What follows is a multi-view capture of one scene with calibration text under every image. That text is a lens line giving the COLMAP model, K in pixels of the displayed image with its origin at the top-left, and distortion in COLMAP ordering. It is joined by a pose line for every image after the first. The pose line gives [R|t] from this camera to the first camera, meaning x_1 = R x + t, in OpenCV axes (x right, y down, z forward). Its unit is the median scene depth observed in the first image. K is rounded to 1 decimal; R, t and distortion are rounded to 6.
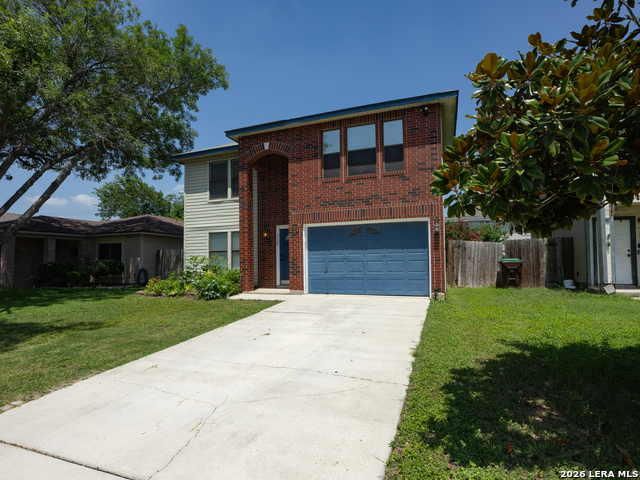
lens RADIAL K [[323.0, 0, 324.4], [0, 323.0, 243.9], [0, 0, 1]] dist [-0.008996, -0.000798]
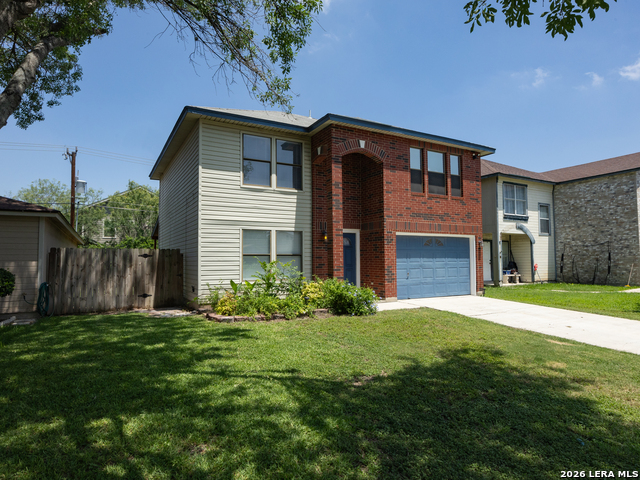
lens RADIAL K [[353.0, 0, 320.8], [0, 353.0, 239.2], [0, 0, 1]] dist [0.021227, 0.000282]
pose [[0.671221, 0.051815, 0.739444, -1.034236], [-0.044067, 0.998579, -0.029972, 0.005276], [-0.739947, -0.012468, 0.672550, 0.416065]]
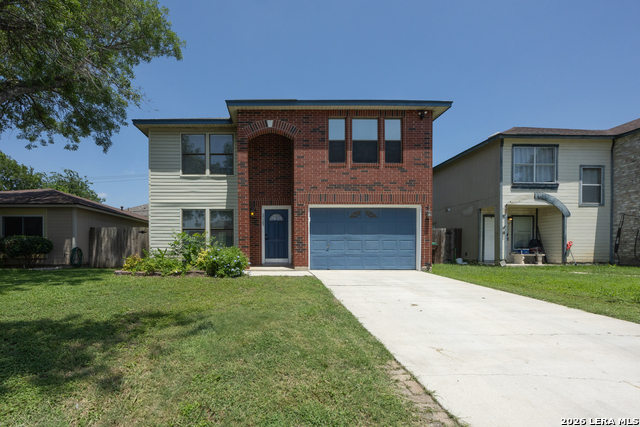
lens RADIAL K [[263.3, 0, 281.1], [0, 263.3, 248.4], [0, 0, 1]] dist [-0.001233, 0.000269]
pose [[0.936467, 0.012502, 0.350534, -0.443497], [-0.030527, 0.998478, 0.045942, 0.044580], [-0.349426, -0.053724, 0.935423, 0.214232]]
